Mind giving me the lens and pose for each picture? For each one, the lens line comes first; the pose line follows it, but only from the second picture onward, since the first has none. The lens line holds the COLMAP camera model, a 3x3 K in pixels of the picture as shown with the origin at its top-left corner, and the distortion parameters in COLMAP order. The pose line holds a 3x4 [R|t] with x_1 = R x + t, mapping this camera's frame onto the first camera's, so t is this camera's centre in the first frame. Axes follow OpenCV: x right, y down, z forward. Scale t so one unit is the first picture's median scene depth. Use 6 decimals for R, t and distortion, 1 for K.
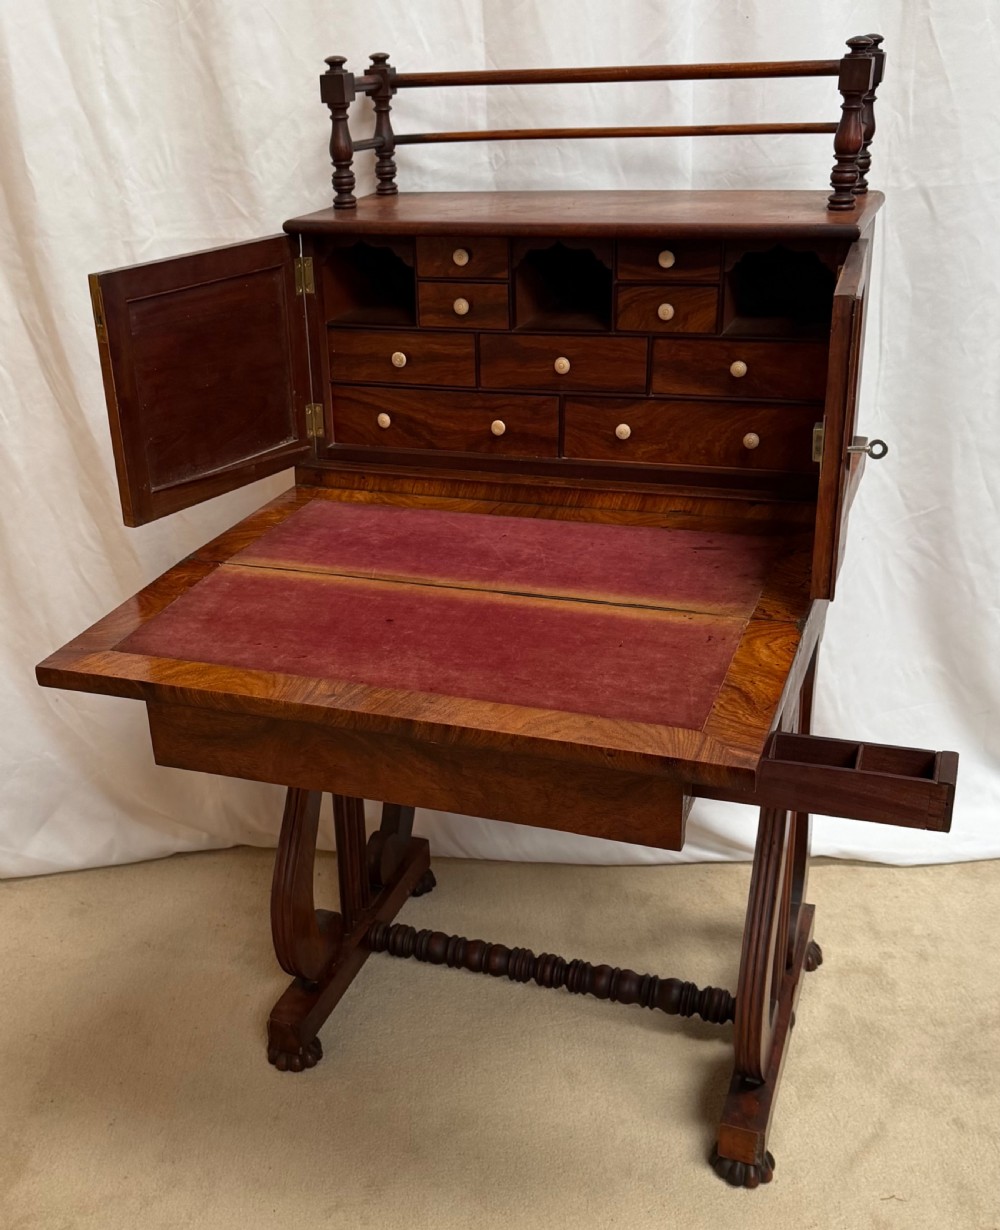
lens RADIAL K [[1456.8, 0, 377.0], [0, 1456.8, 688.9], [0, 0, 1]] dist [0.032340, 0.000000]
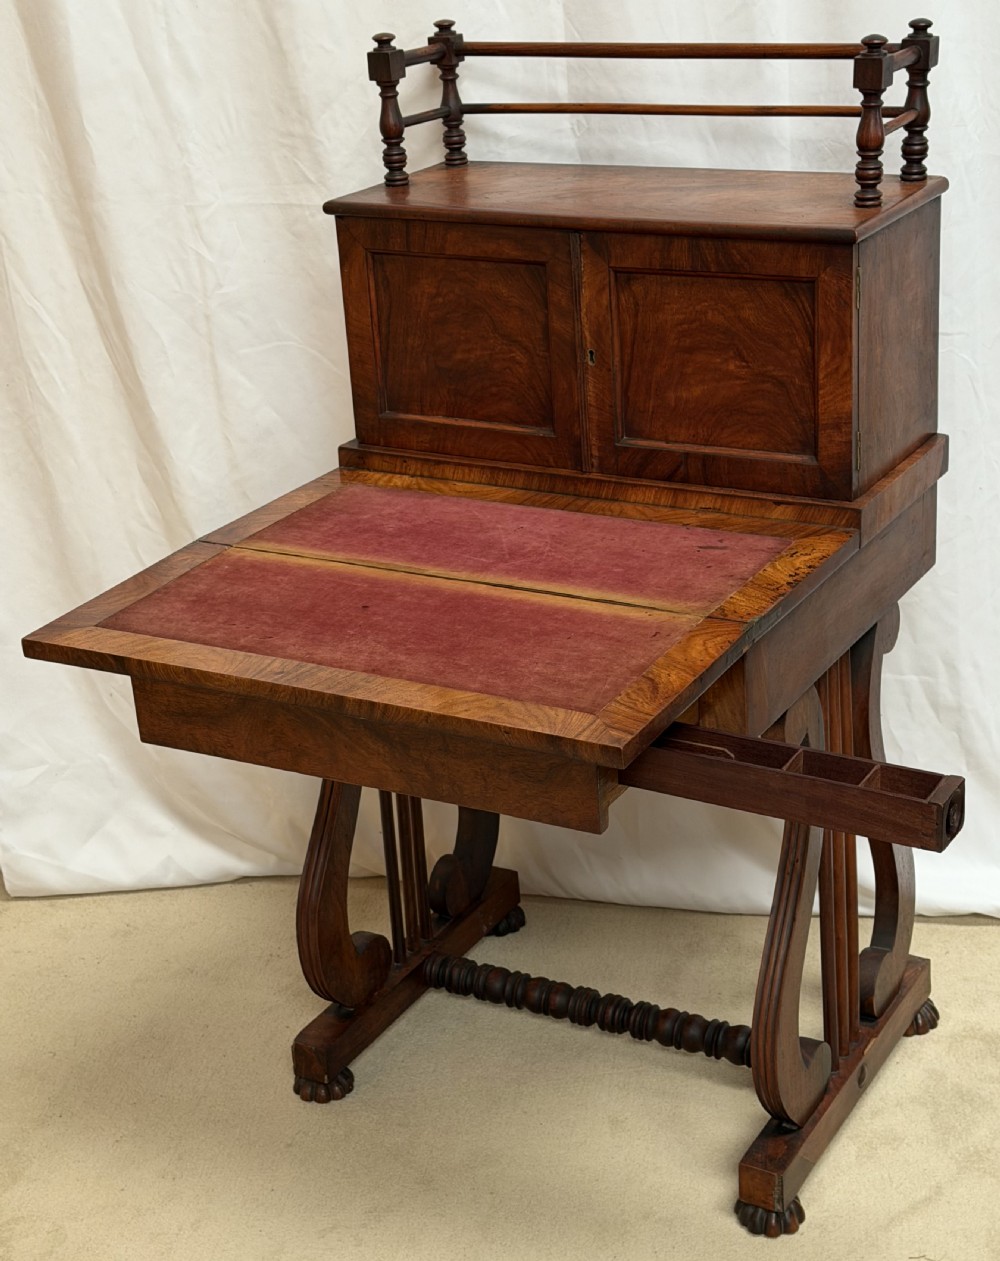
lens RADIAL K [[2230.4, 0, 500.6], [0, 2230.4, 629.8], [0, 0, 1]] dist [0.034477, 0.000000]
pose [[0.992383, 0.036888, -0.117535, 0.229477], [-0.043089, 0.997786, -0.050664, 0.035285], [0.115406, 0.055343, 0.991776, -0.430441]]
